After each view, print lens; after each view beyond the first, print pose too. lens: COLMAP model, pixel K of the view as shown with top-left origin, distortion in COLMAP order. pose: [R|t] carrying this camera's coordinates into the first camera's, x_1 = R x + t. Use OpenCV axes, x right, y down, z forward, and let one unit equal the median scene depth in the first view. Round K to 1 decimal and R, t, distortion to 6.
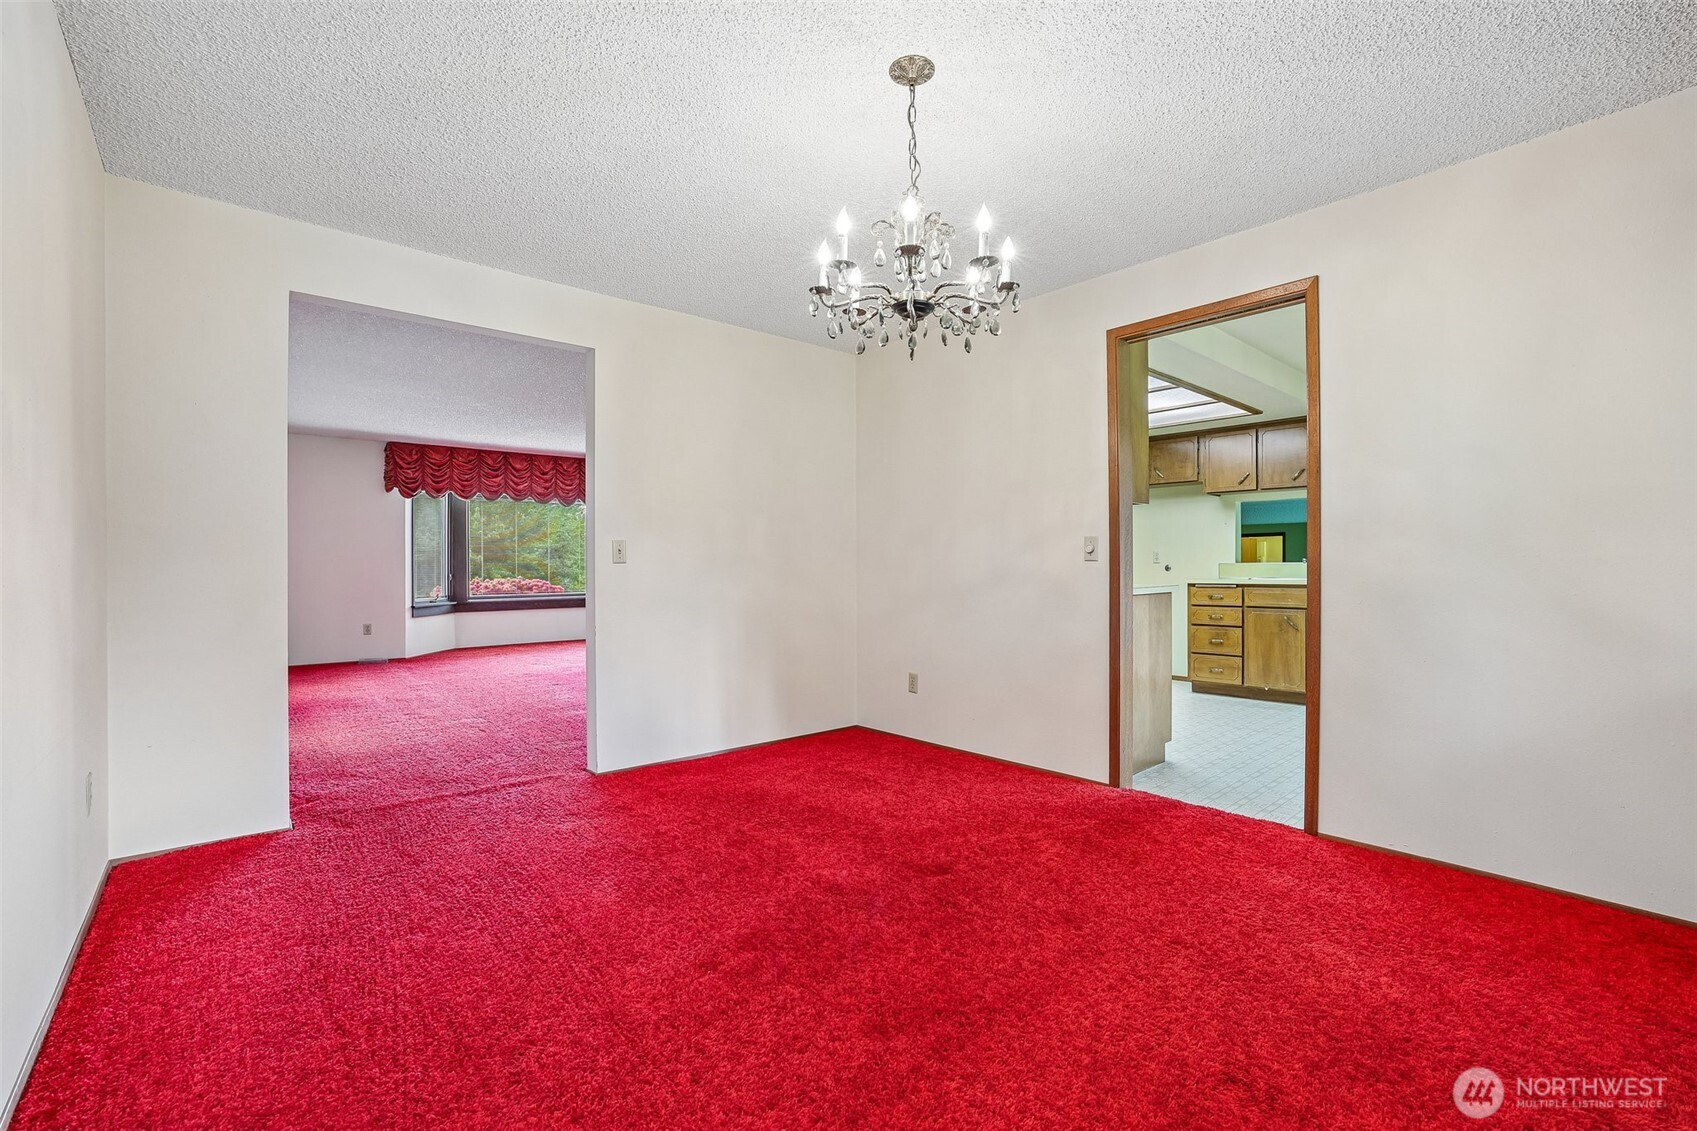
lens RADIAL K [[726.8, 0, 853.7], [0, 726.8, 568.4], [0, 0, 1]] dist [-0.022056, 0.004333]
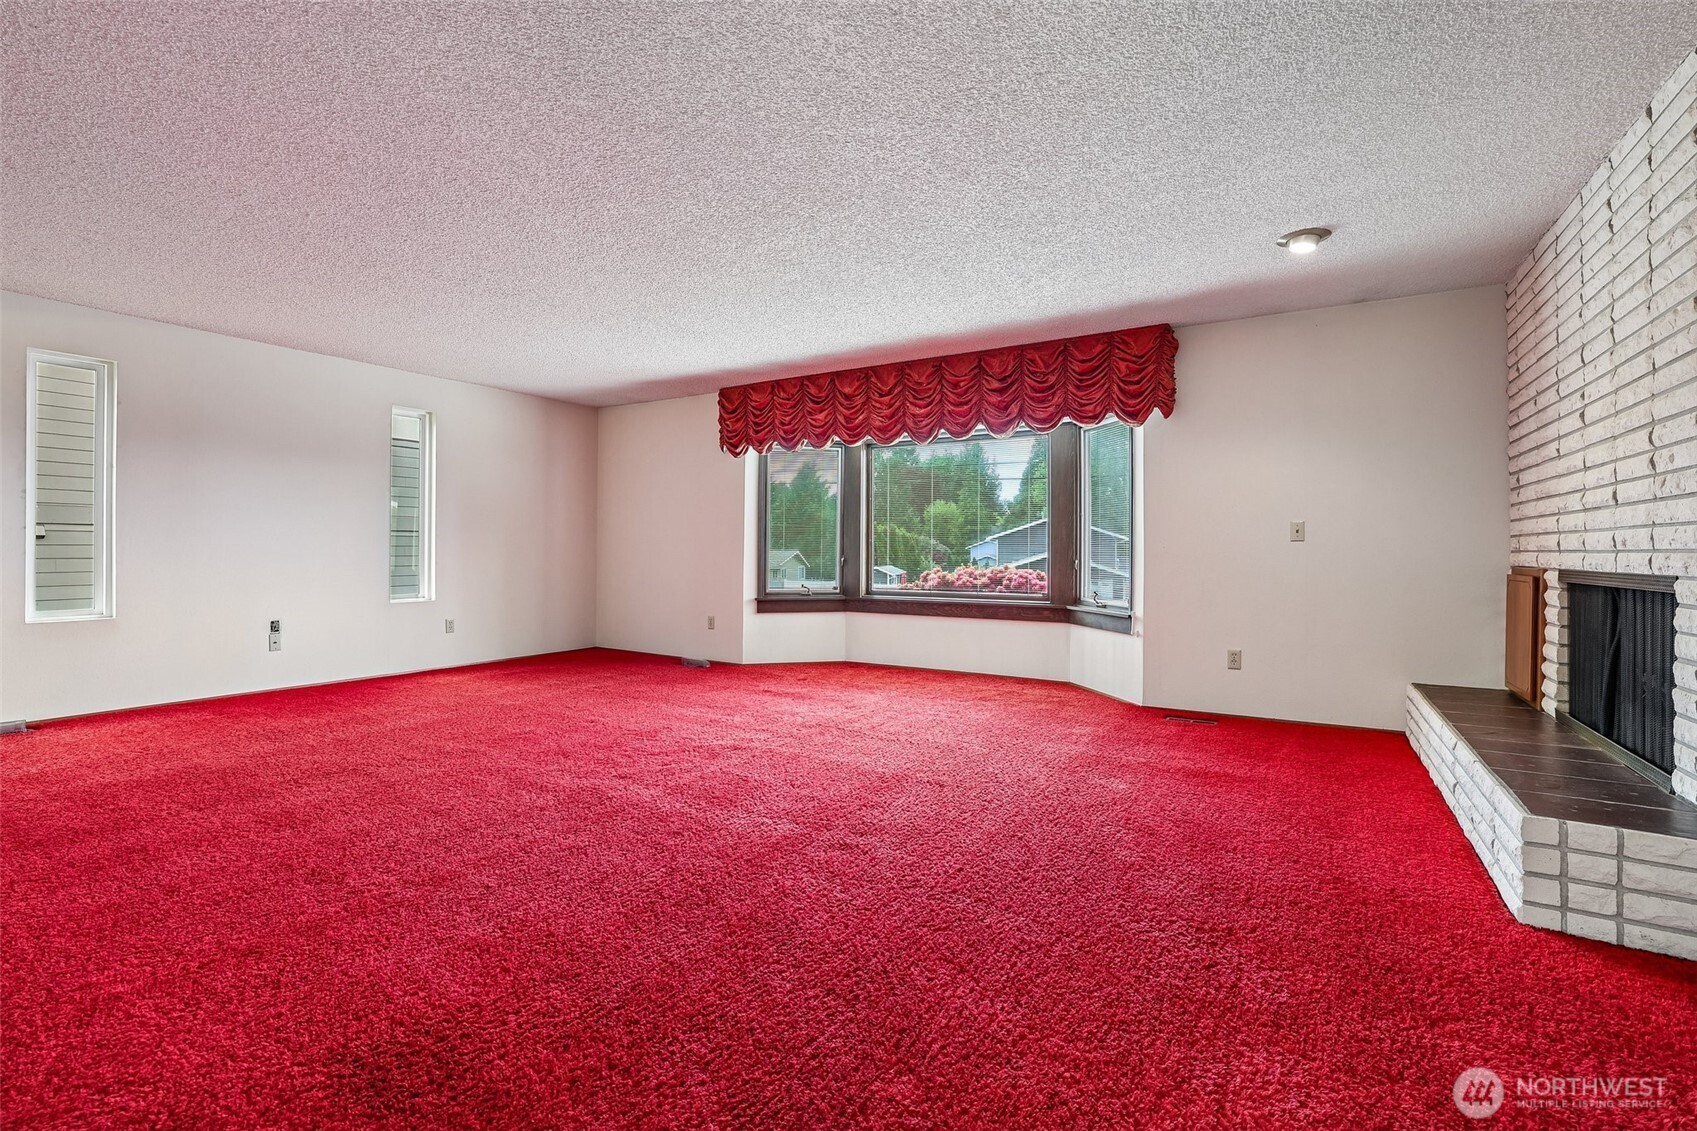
lens RADIAL K [[726.8, 0, 843.5], [0, 726.8, 554.2], [0, 0, 1]] dist [-0.022056, 0.004333]
pose [[0.278335, 0.007648, -0.960454, 0.214428], [-0.011693, 0.999921, 0.004573, -0.000298], [0.960413, 0.009958, 0.278403, 1.189994]]
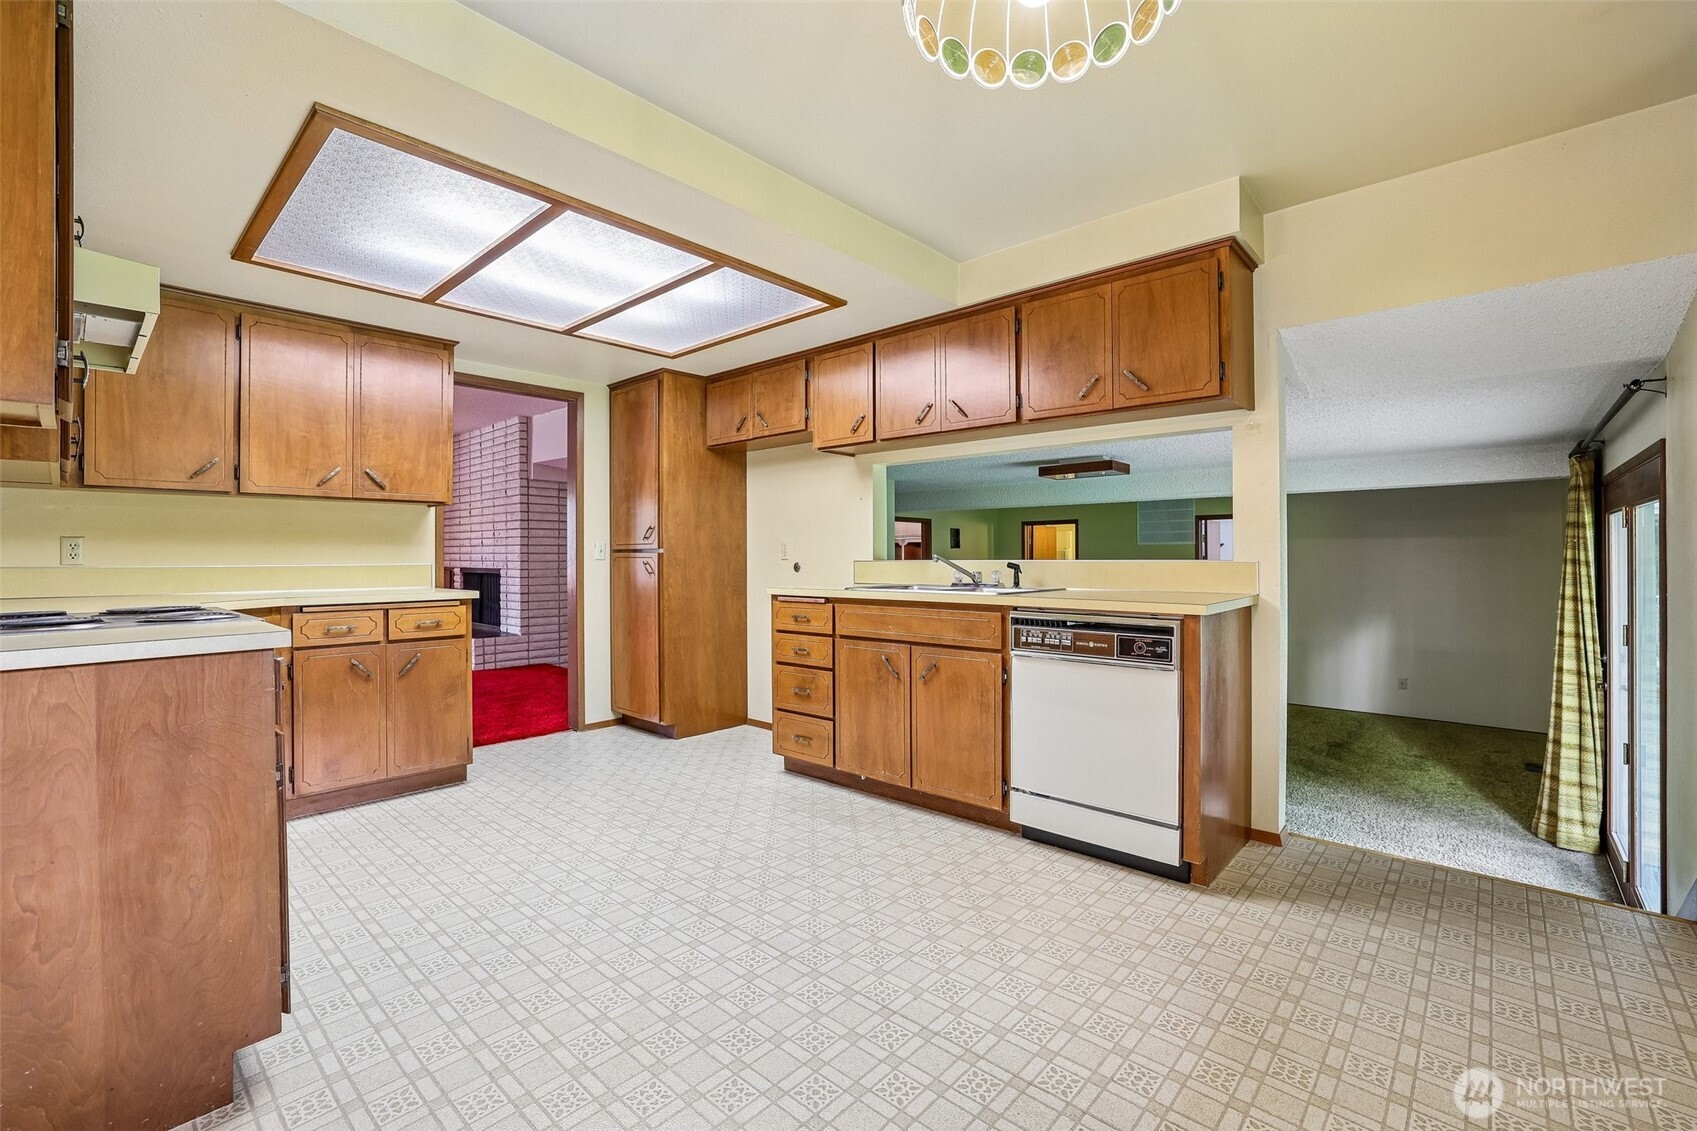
lens RADIAL K [[726.8, 0, 839.6], [0, 726.8, 554.1], [0, 0, 1]] dist [-0.022056, 0.004333]
pose [[0.996198, 0.001570, 0.087108, 0.465848], [-0.000929, 0.999972, -0.007394, -0.009014], [-0.087117, 0.007285, 0.996171, 0.383946]]
